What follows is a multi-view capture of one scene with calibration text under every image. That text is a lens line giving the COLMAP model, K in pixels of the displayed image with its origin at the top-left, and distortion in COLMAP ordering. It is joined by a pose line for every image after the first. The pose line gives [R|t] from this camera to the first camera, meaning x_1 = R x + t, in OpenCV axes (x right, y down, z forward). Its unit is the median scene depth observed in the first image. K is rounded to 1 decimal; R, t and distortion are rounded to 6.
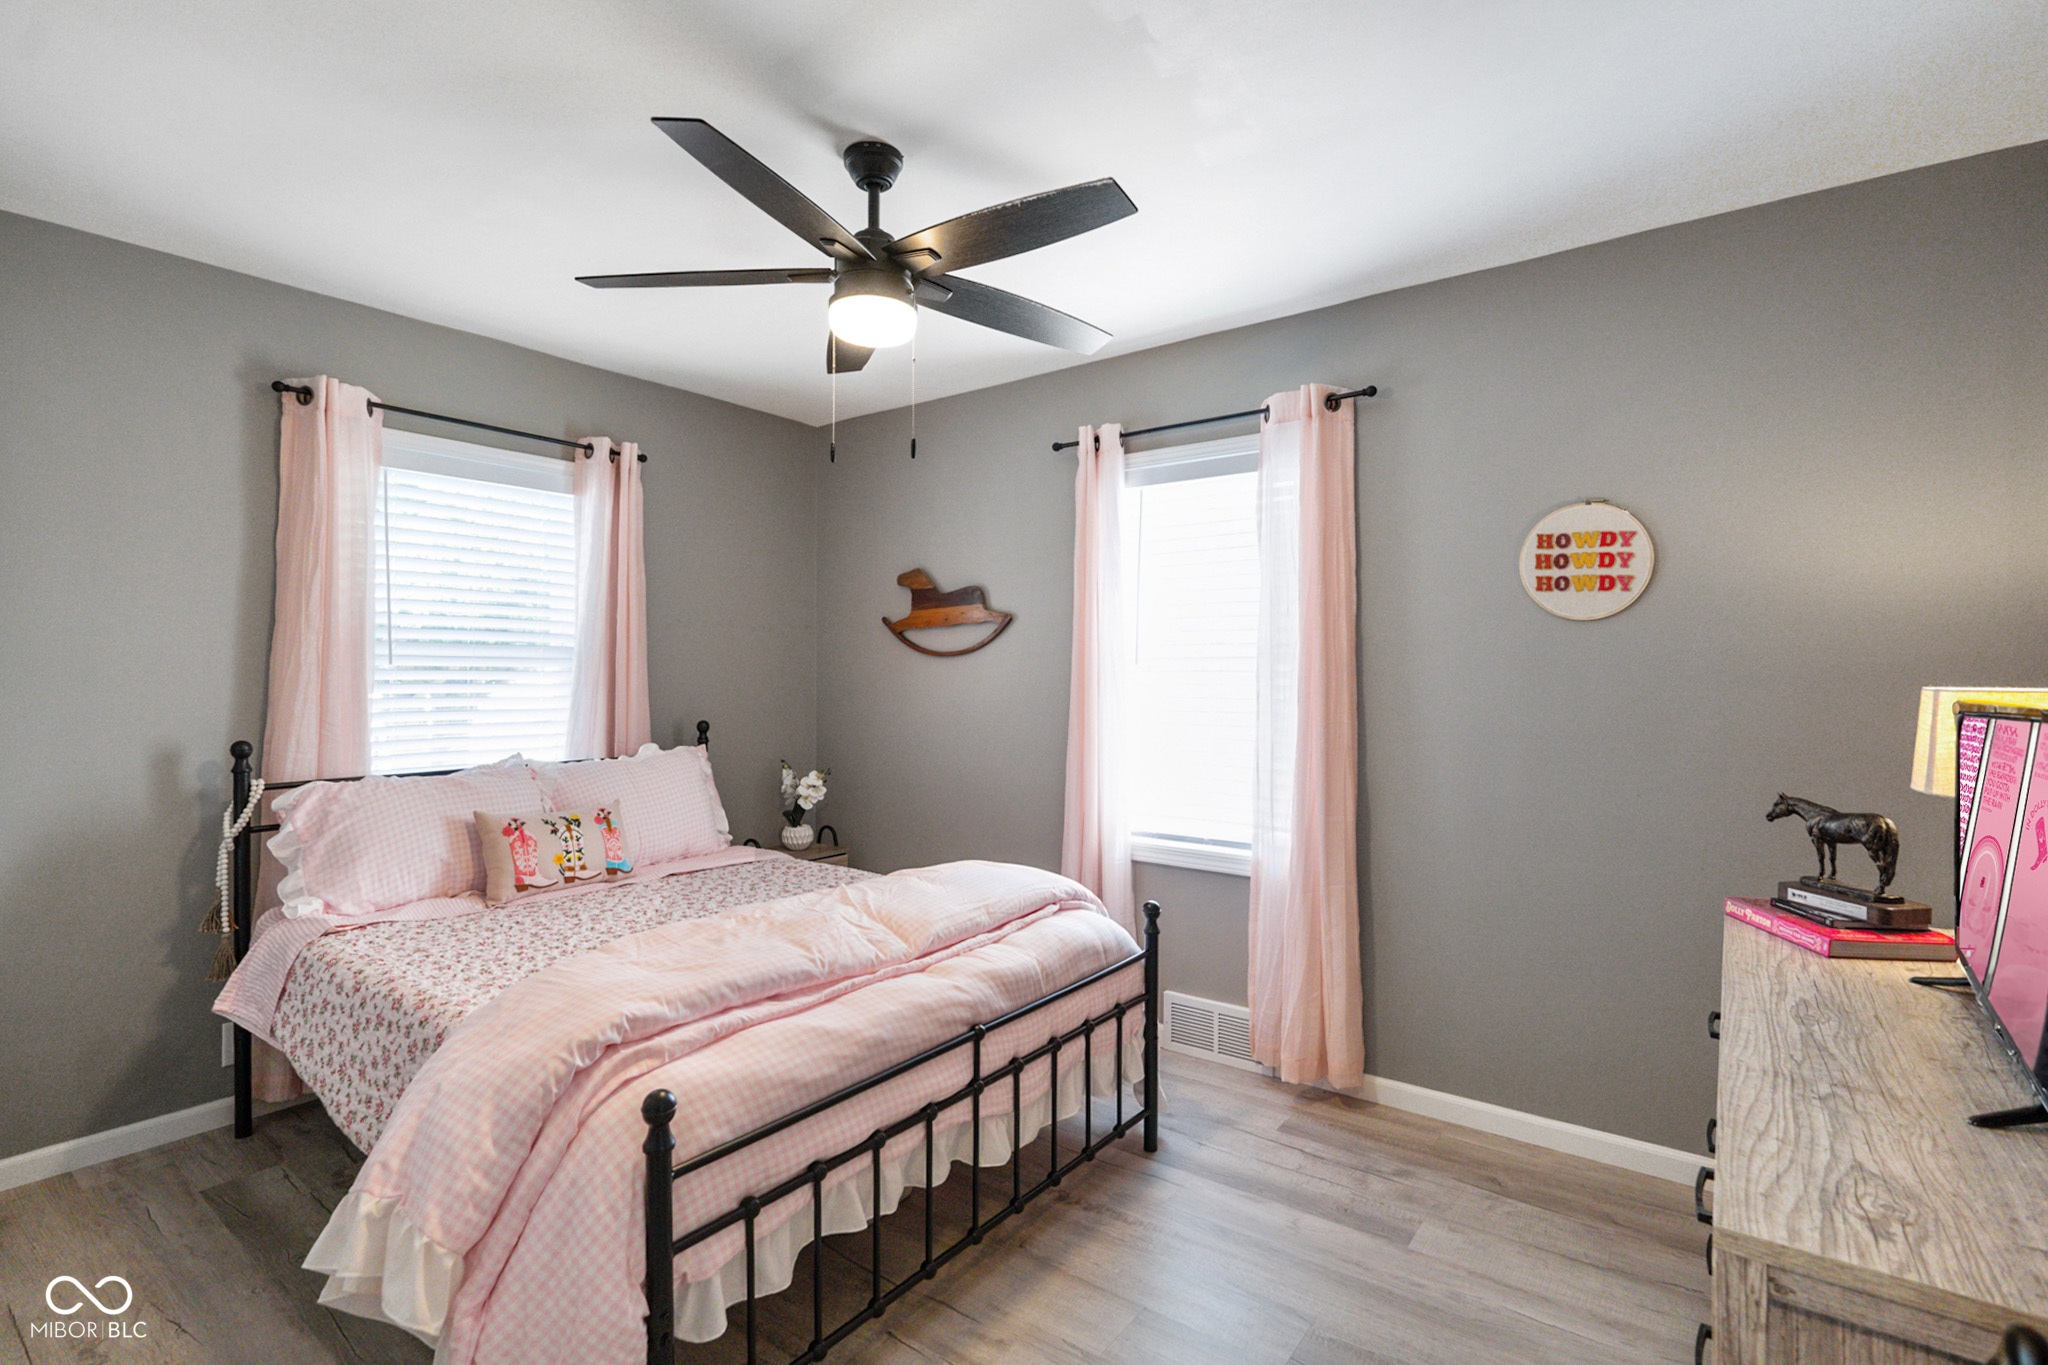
lens RADIAL K [[963.1, 0, 1013.7], [0, 963.1, 668.3], [0, 0, 1]] dist [0.001983, 0.000435]
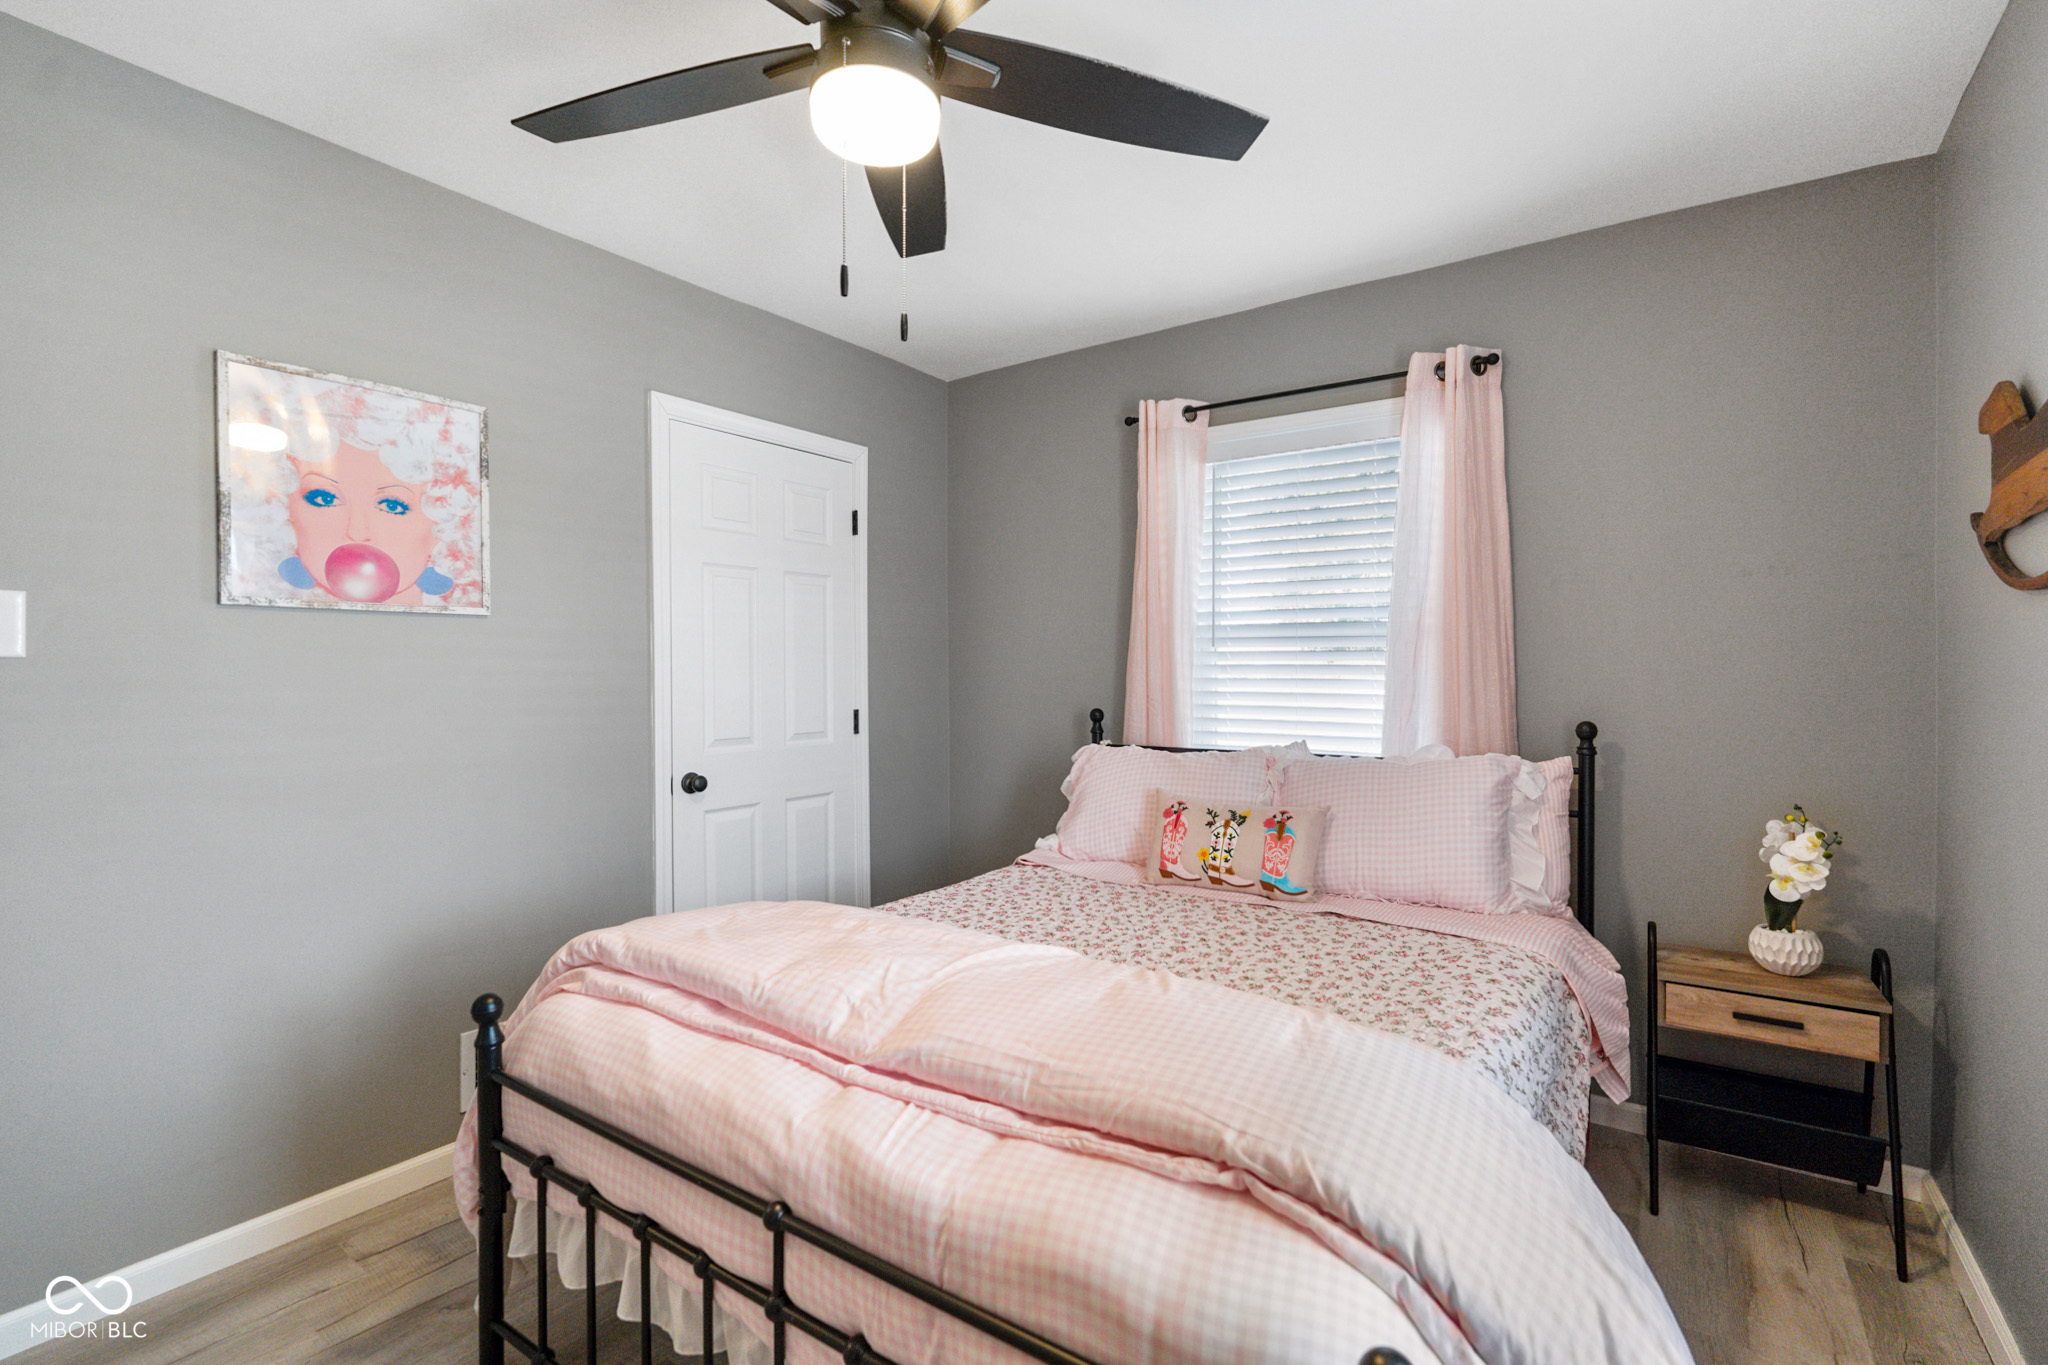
lens RADIAL K [[915.5, 0, 1029.7], [0, 915.5, 671.2], [0, 0, 1]] dist [-0.000033, -0.000049]
pose [[0.060704, -0.002079, -0.998154, 0.381686], [0.000665, 0.999998, -0.002042, 0.027335], [0.998156, -0.000540, 0.060705, 0.788465]]
